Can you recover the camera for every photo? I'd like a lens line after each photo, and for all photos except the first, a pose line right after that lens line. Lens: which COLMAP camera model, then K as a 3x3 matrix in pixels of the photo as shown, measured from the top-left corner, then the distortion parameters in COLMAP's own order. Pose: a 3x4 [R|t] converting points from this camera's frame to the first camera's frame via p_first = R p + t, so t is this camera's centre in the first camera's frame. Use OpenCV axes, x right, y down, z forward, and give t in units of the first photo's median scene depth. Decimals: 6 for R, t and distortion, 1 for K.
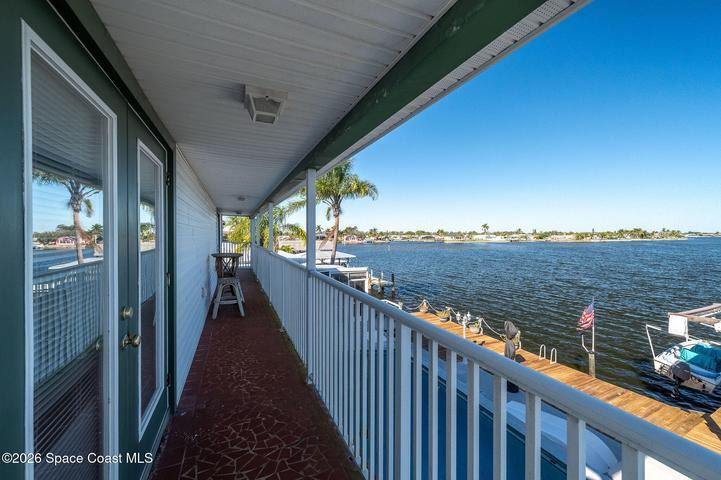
lens RADIAL K [[285.8, 0, 358.2], [0, 285.8, 235.0], [0, 0, 1]] dist [-0.000402, -0.000072]
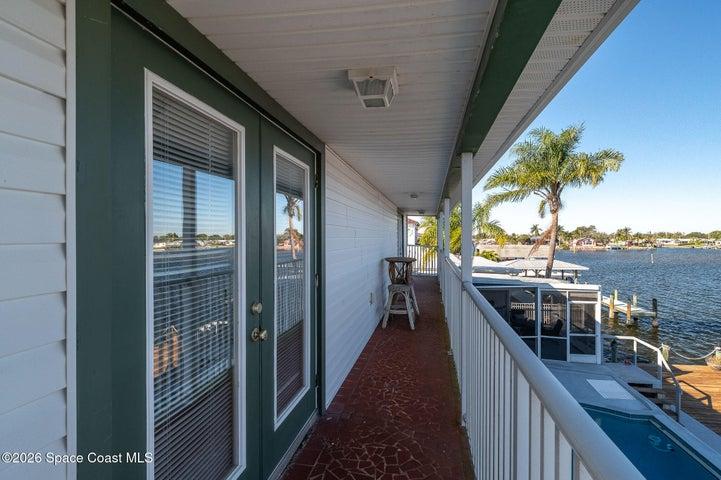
lens RADIAL K [[350.3, 0, 377.0], [0, 350.3, 238.5], [0, 0, 1]] dist [-0.004158, 0.001476]
pose [[0.846468, 0.003251, -0.532430, 0.115648], [-0.002017, 0.999994, 0.002899, 0.001473], [0.532436, -0.001380, 0.846469, 0.047668]]
